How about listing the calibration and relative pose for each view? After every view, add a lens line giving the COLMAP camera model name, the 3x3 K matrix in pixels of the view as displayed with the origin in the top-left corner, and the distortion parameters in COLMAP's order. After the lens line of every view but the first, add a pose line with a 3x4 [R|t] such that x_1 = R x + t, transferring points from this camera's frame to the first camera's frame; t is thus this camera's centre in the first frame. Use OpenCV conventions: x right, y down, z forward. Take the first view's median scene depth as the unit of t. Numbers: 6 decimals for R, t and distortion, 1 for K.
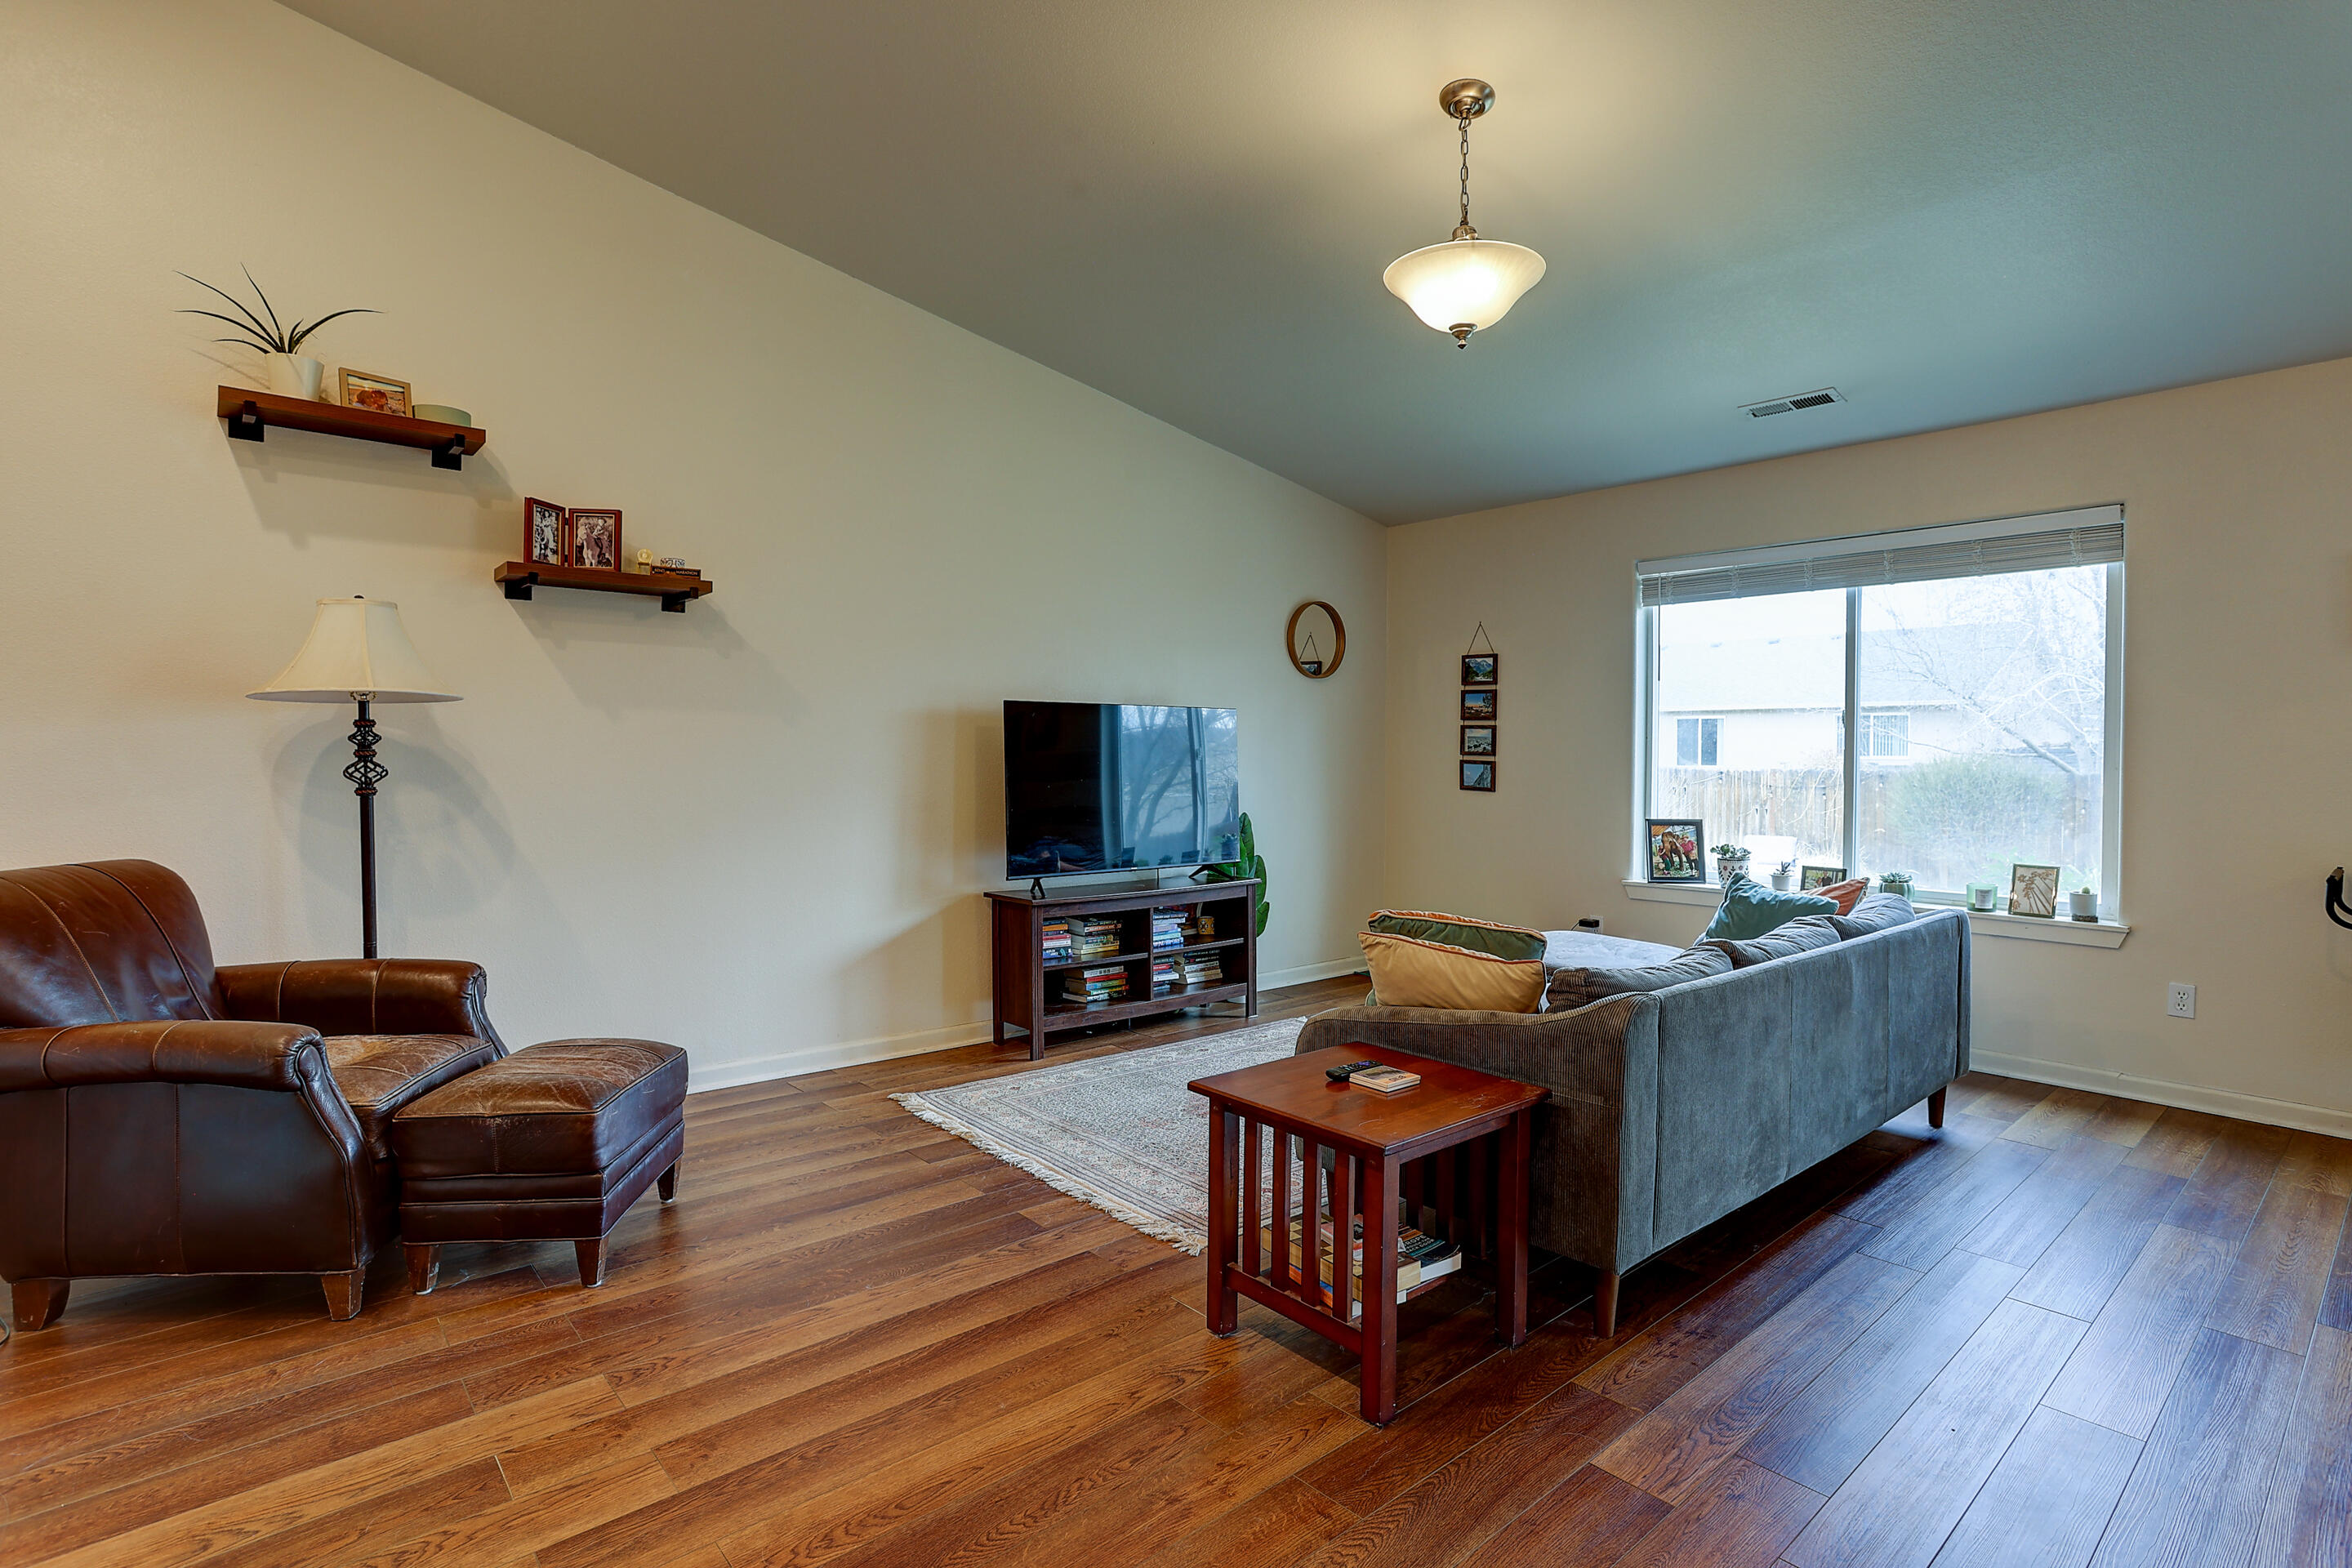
lens RADIAL K [[1135.1, 0, 1179.6], [0, 1135.1, 772.9], [0, 0, 1]] dist [-0.022227, 0.008675]
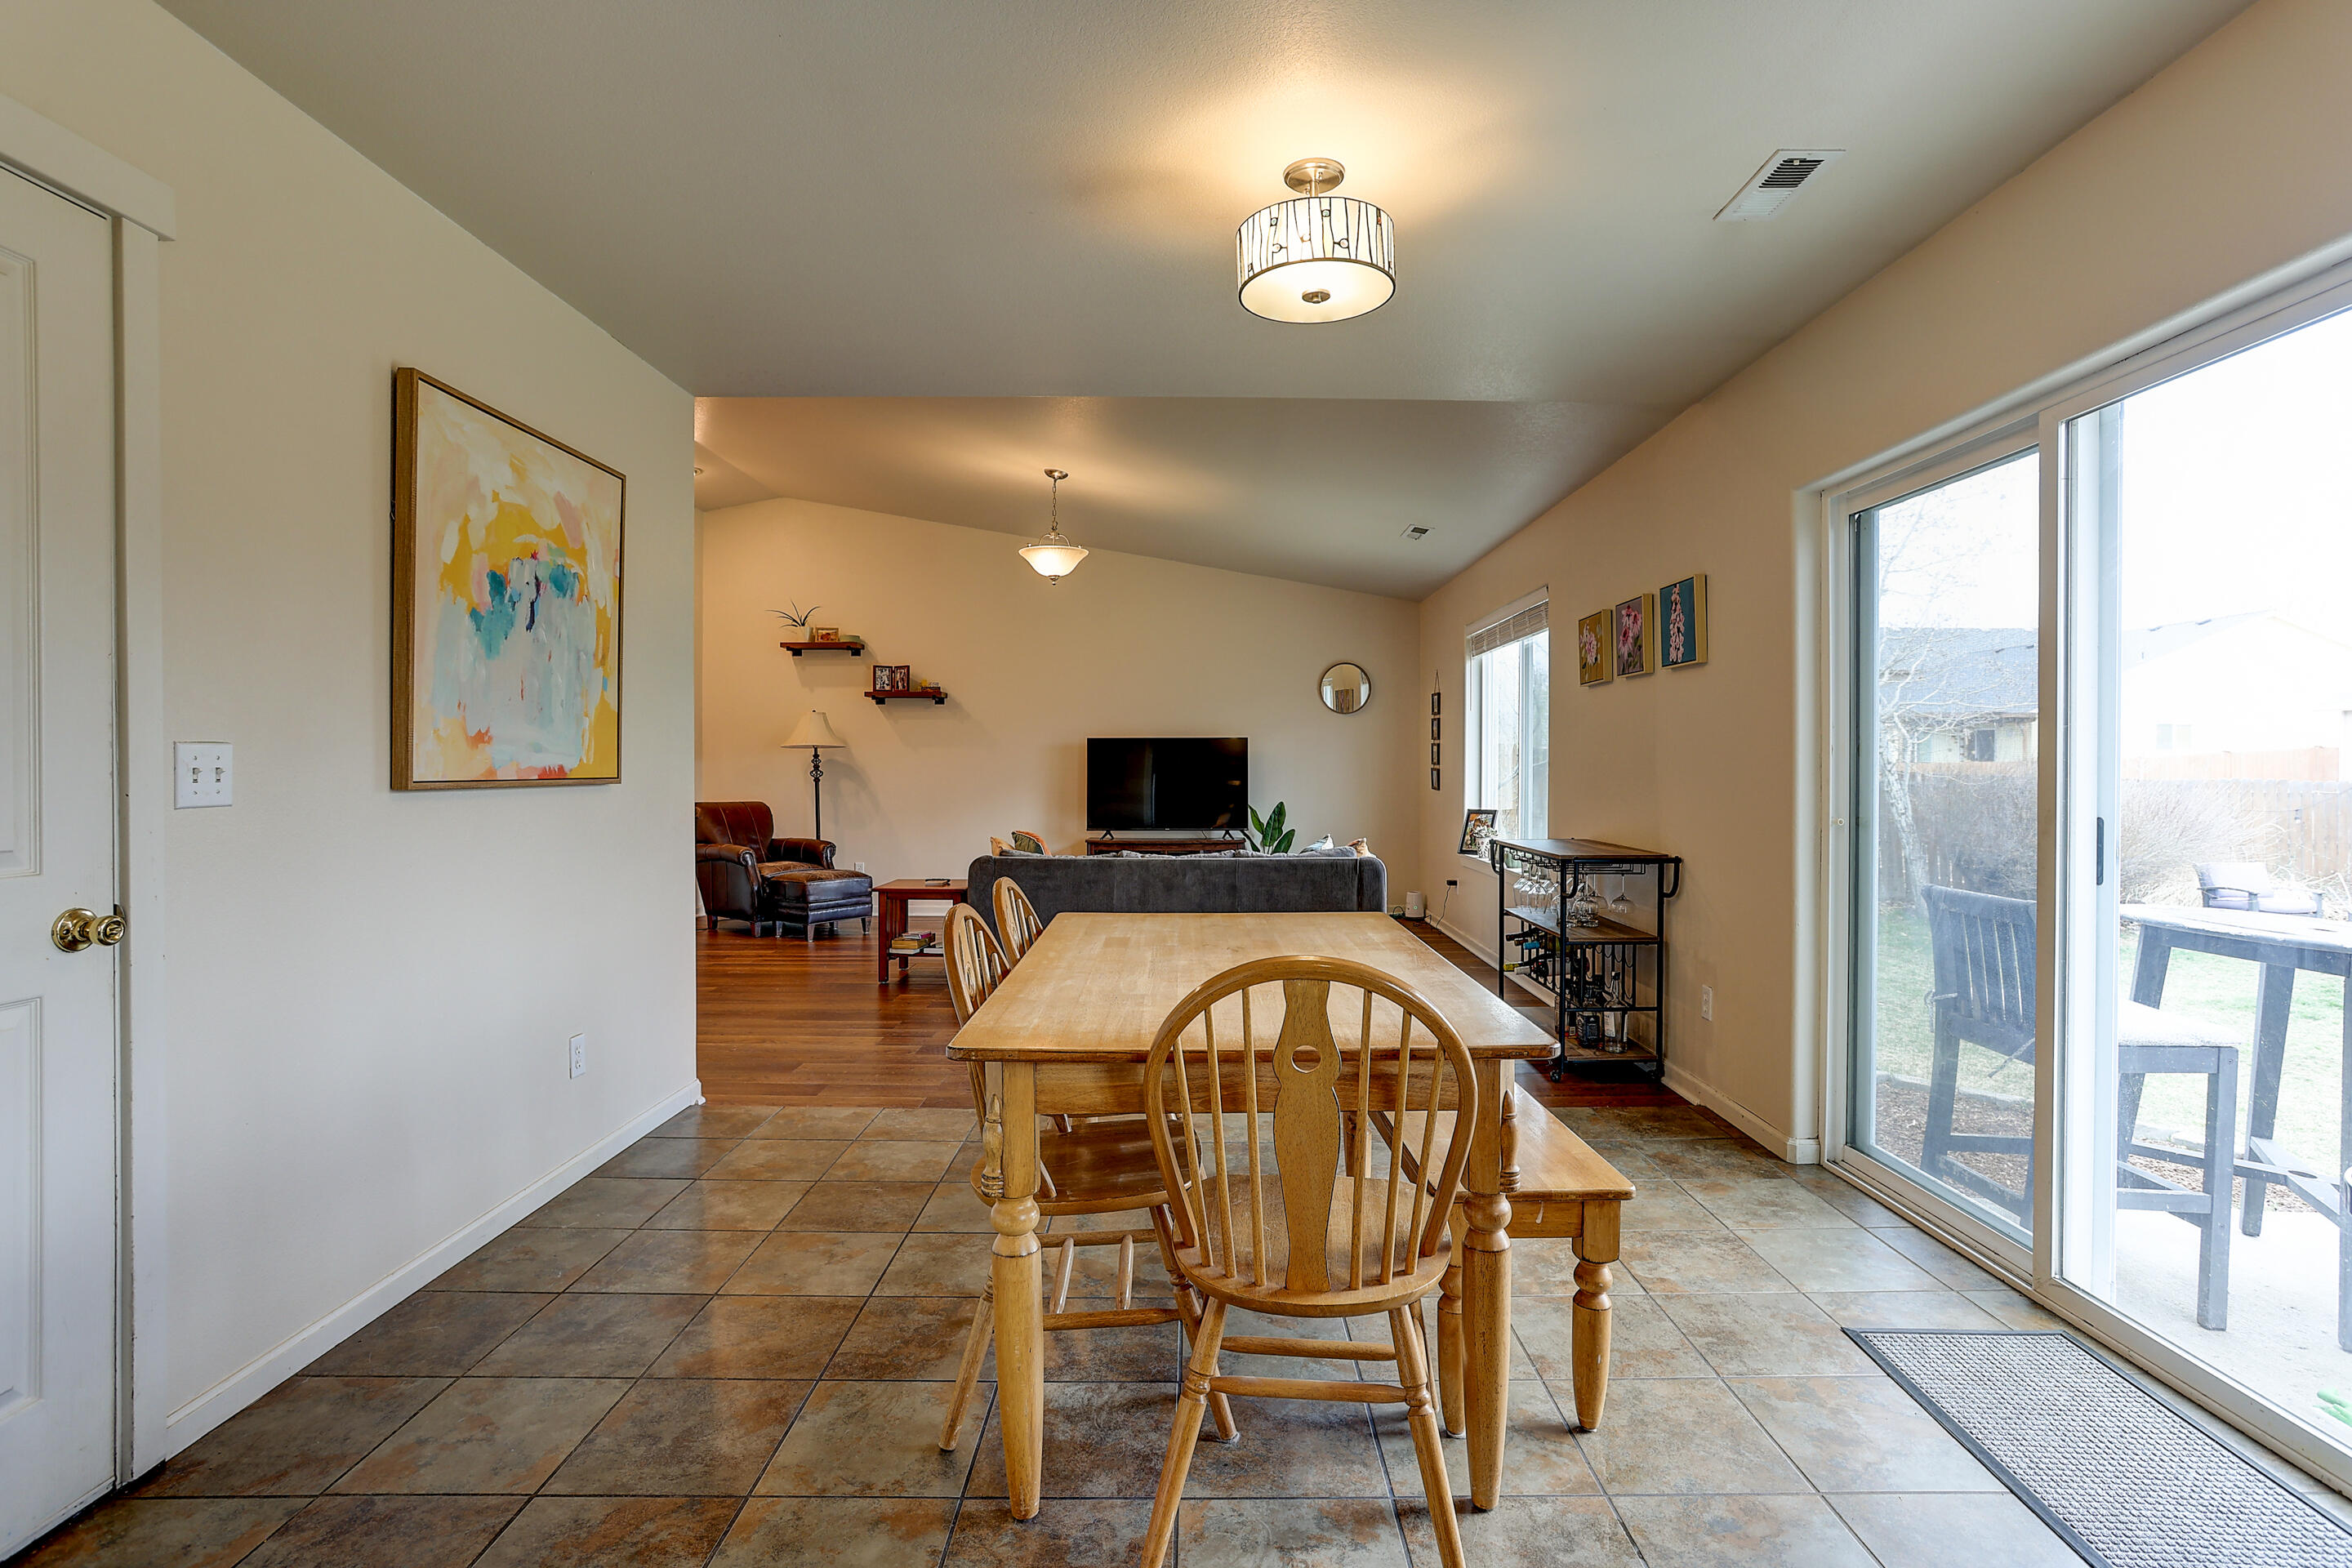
lens RADIAL K [[1135.1, 0, 1180.8], [0, 1135.1, 781.3], [0, 0, 1]] dist [-0.022227, 0.008675]
pose [[0.741203, 0.007216, -0.671242, 1.658976], [-0.006738, 0.999972, 0.003309, 0.003562], [0.671247, 0.002070, 0.741231, -0.429740]]
